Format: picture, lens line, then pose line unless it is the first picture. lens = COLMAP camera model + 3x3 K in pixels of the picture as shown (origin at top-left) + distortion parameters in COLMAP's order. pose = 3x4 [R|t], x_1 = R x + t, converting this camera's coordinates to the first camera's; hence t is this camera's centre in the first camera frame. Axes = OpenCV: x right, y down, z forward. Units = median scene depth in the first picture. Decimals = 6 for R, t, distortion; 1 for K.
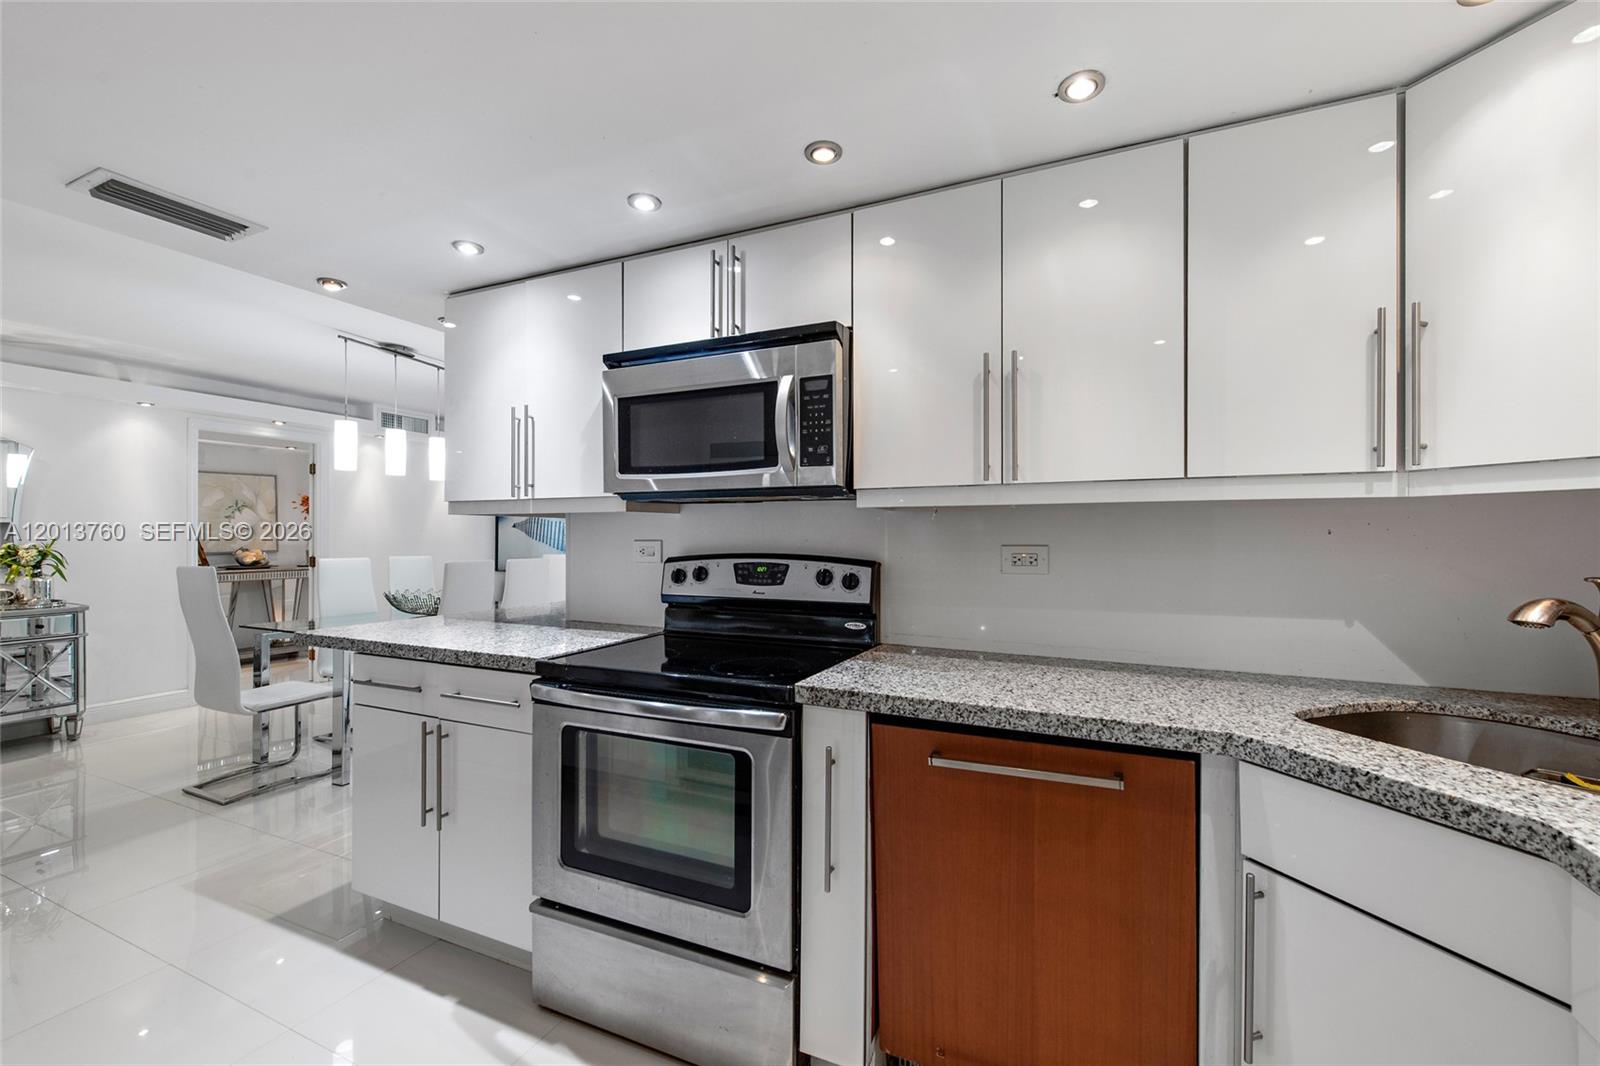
lens RADIAL K [[655.0, 0, 812.0], [0, 655.0, 535.1], [0, 0, 1]] dist [-0.002147, -0.000981]
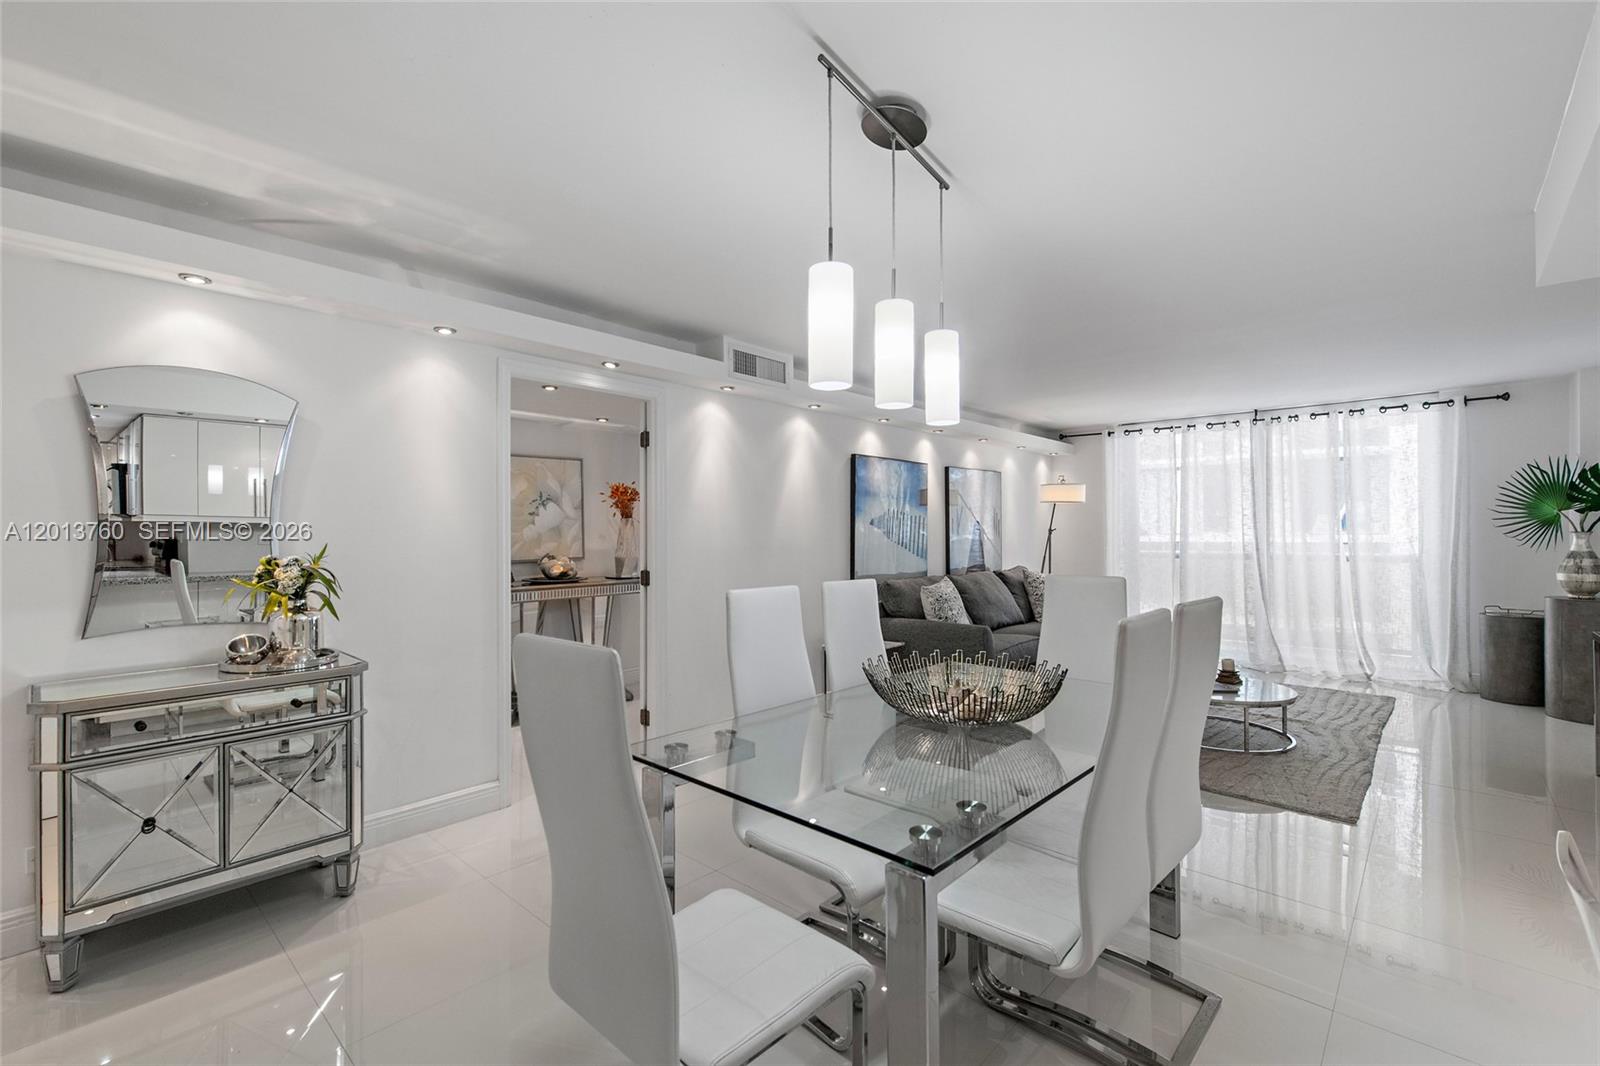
lens RADIAL K [[690.8, 0, 806.6], [0, 690.8, 528.4], [0, 0, 1]] dist [0.016067, -0.005251]
pose [[0.950786, -0.006443, -0.309780, -0.549487], [0.004634, 0.999968, -0.006576, -0.006523], [0.309812, 0.004817, 0.950786, 0.537193]]
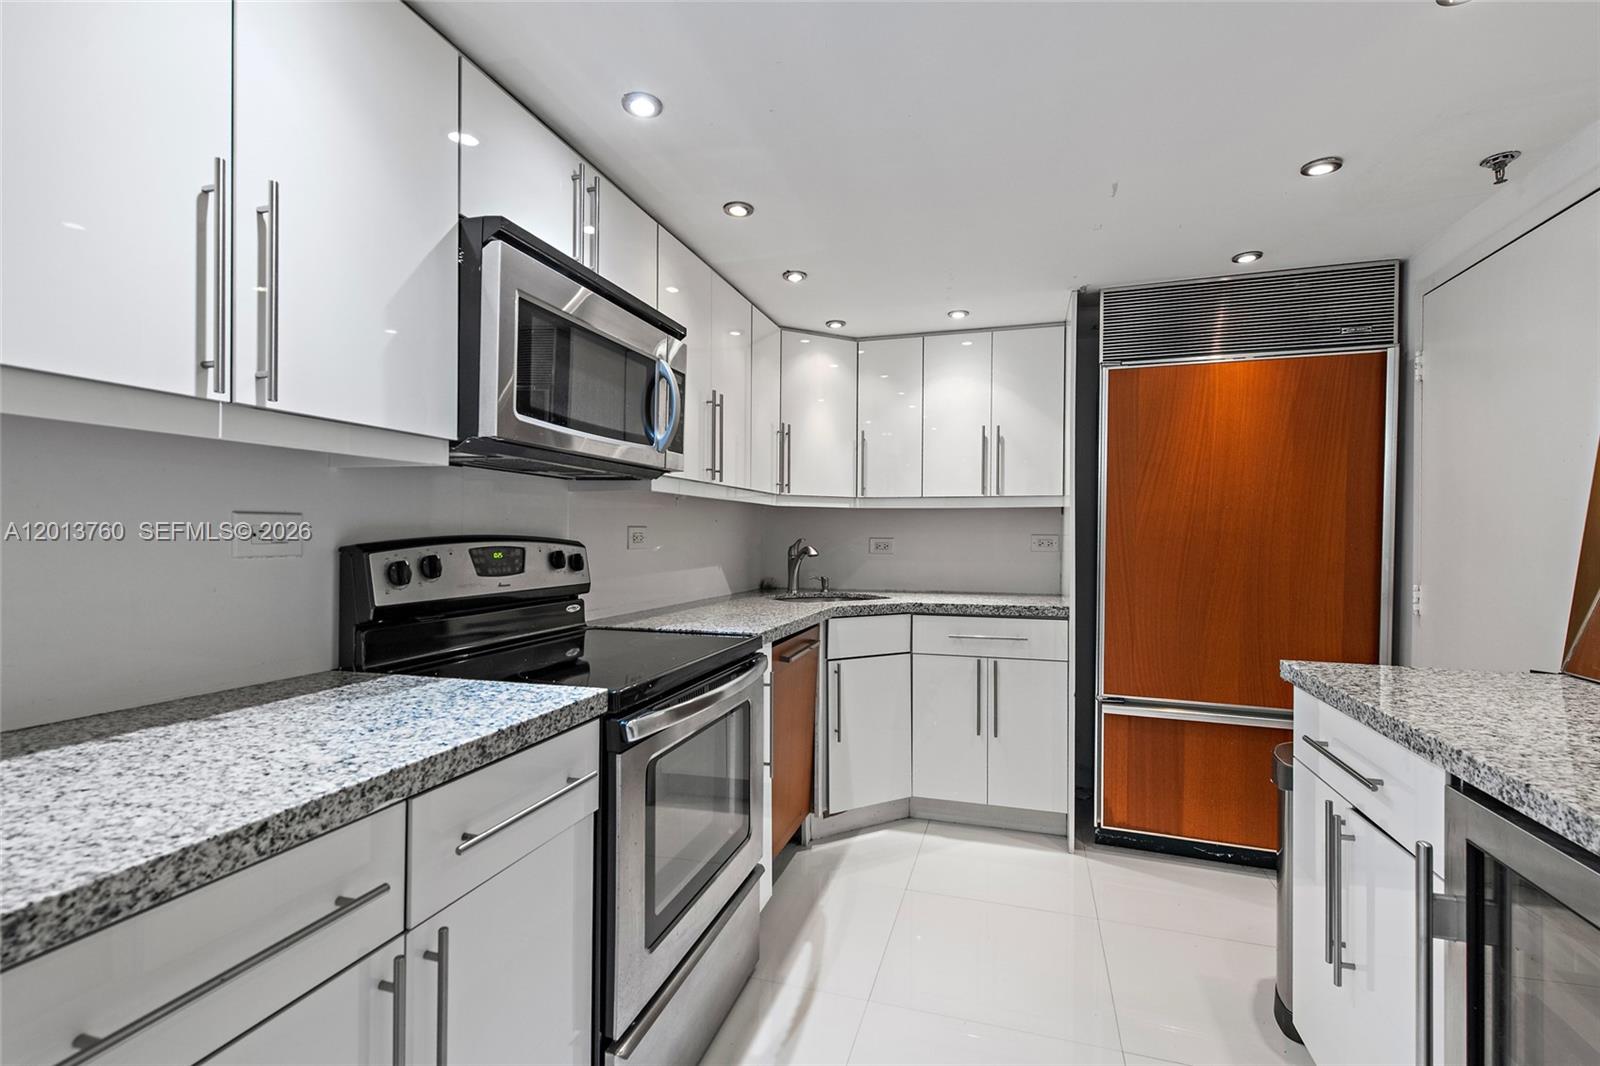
lens RADIAL K [[725.8, 0, 800.0], [0, 725.8, 533.0], [0, 0, 1]] dist [0.009504, -0.000963]
pose [[-0.126464, 0.001154, 0.991971, -0.514255], [-0.003325, 0.999993, -0.001587, 0.013492], [-0.991966, -0.003499, -0.126459, 0.395484]]
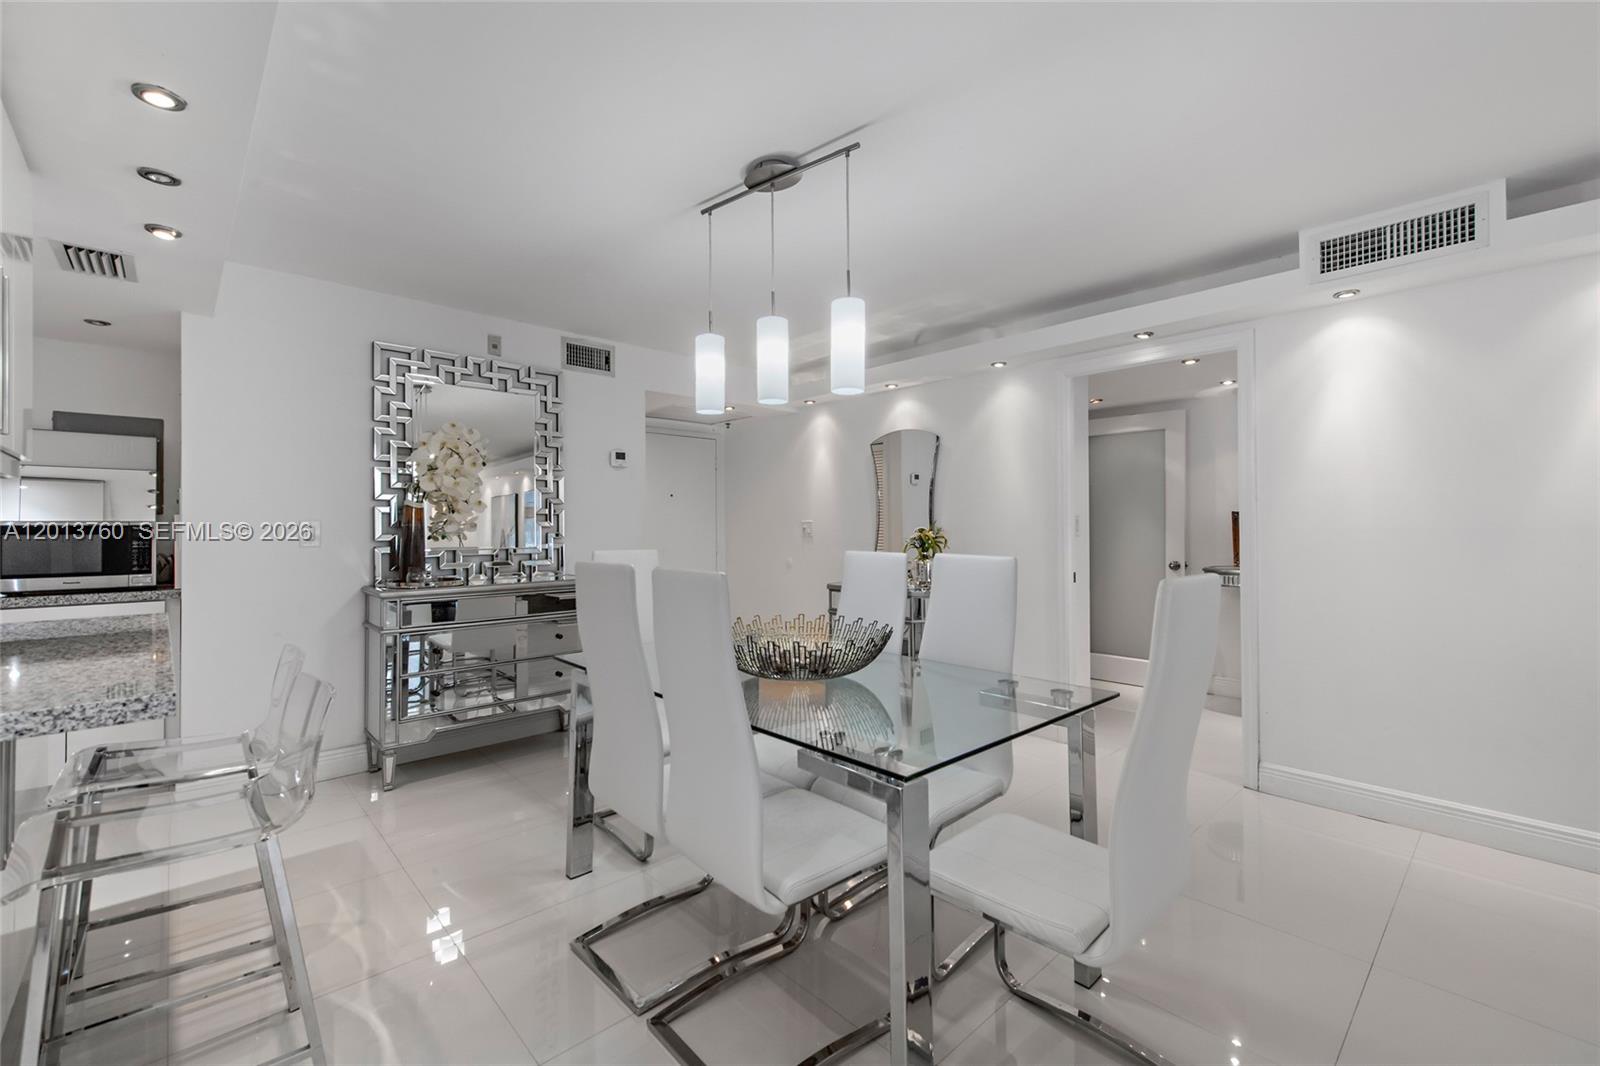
lens RADIAL K [[675.0, 0, 798.2], [0, 675.0, 524.4], [0, 0, 1]] dist [0.012435, -0.000516]
pose [[-0.394503, -0.006495, -0.918872, -0.123515], [0.001300, 0.999970, -0.007626, 0.015525], [0.918894, -0.004203, -0.394482, 1.245774]]
